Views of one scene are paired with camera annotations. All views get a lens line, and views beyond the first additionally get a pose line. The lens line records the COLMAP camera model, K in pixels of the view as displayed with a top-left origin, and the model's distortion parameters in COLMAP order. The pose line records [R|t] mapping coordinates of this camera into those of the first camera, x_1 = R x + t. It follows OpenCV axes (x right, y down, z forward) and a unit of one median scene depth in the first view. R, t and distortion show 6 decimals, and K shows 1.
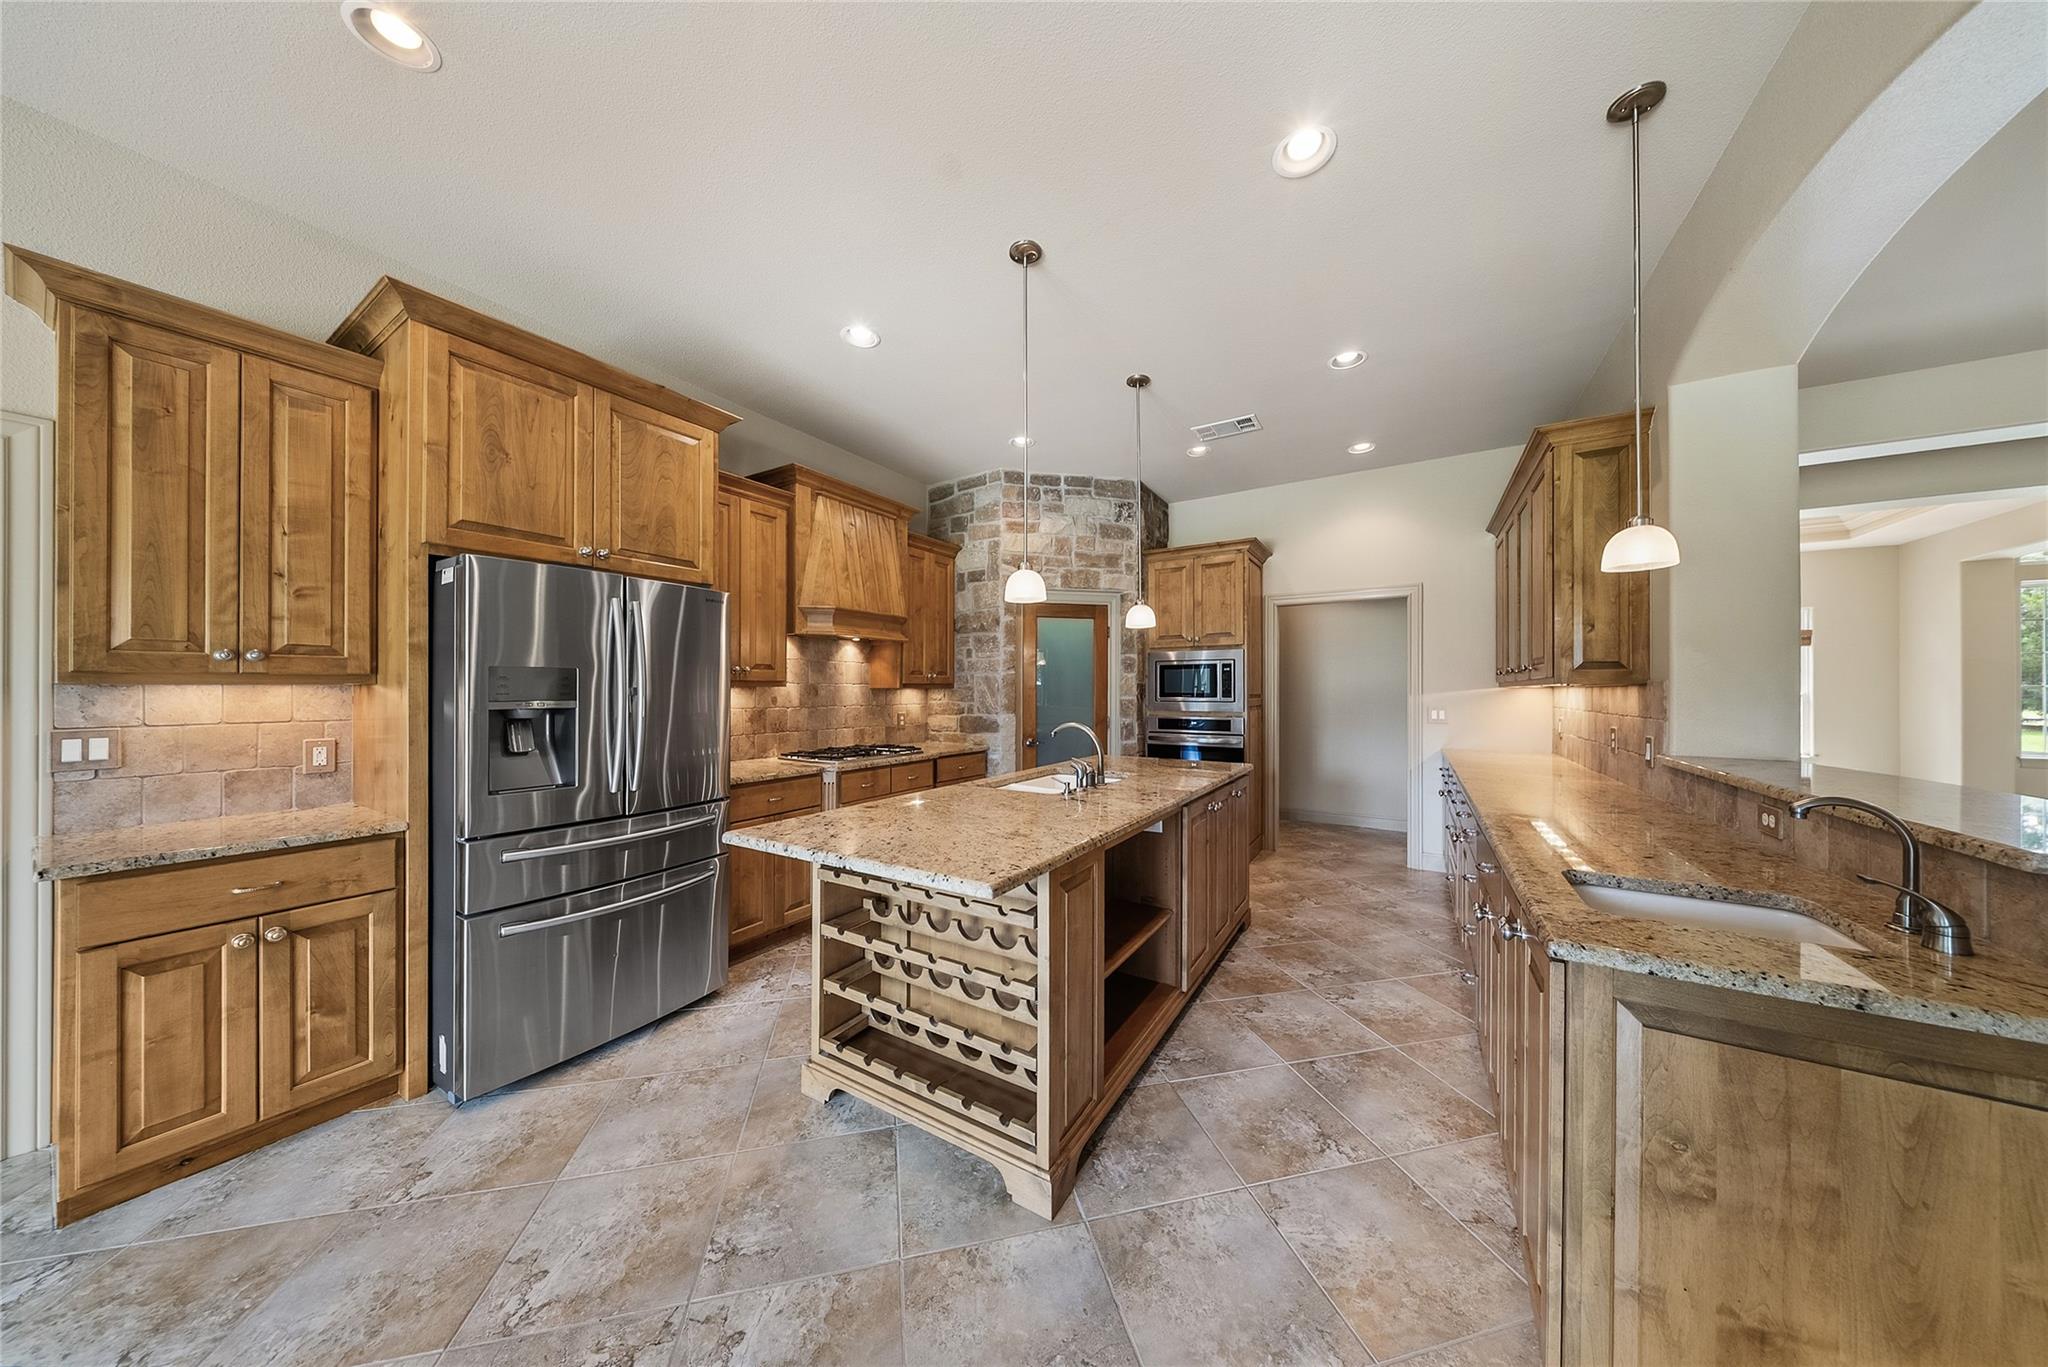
lens RADIAL K [[607.2, 0, 1044.2], [0, 607.2, 690.0], [0, 0, 1]] dist [0.001988, -0.001357]
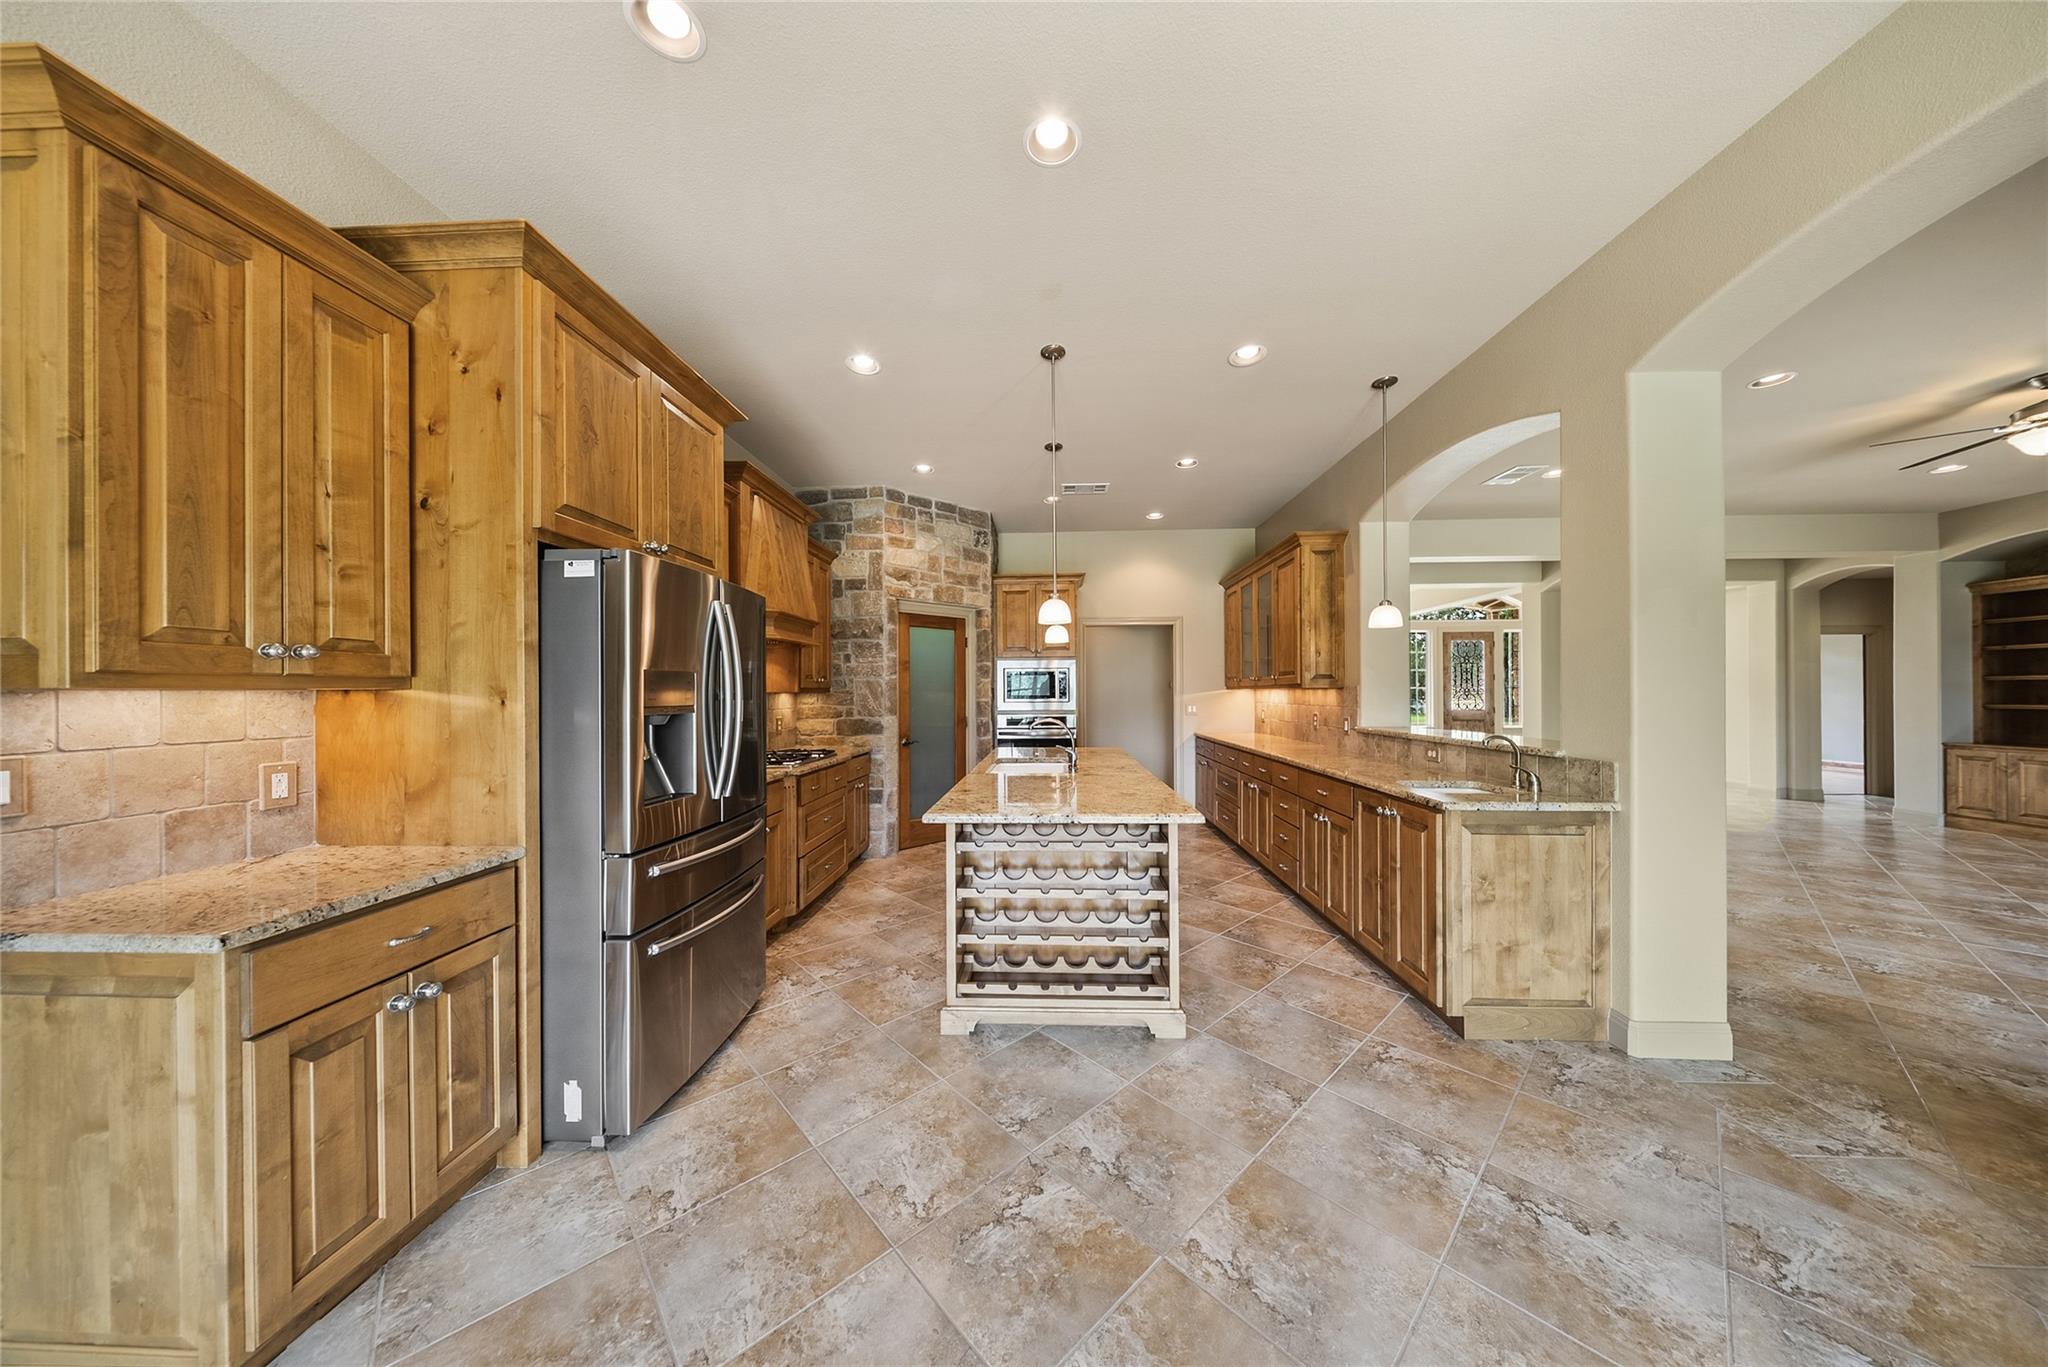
lens RADIAL K [[607.2, 0, 1018.7], [0, 607.2, 695.6], [0, 0, 1]] dist [0.001988, -0.001357]
pose [[0.875442, -0.006431, 0.483280, -0.867818], [0.004823, 0.999978, 0.004570, -0.000972], [-0.483299, -0.001670, 0.875454, -0.107518]]
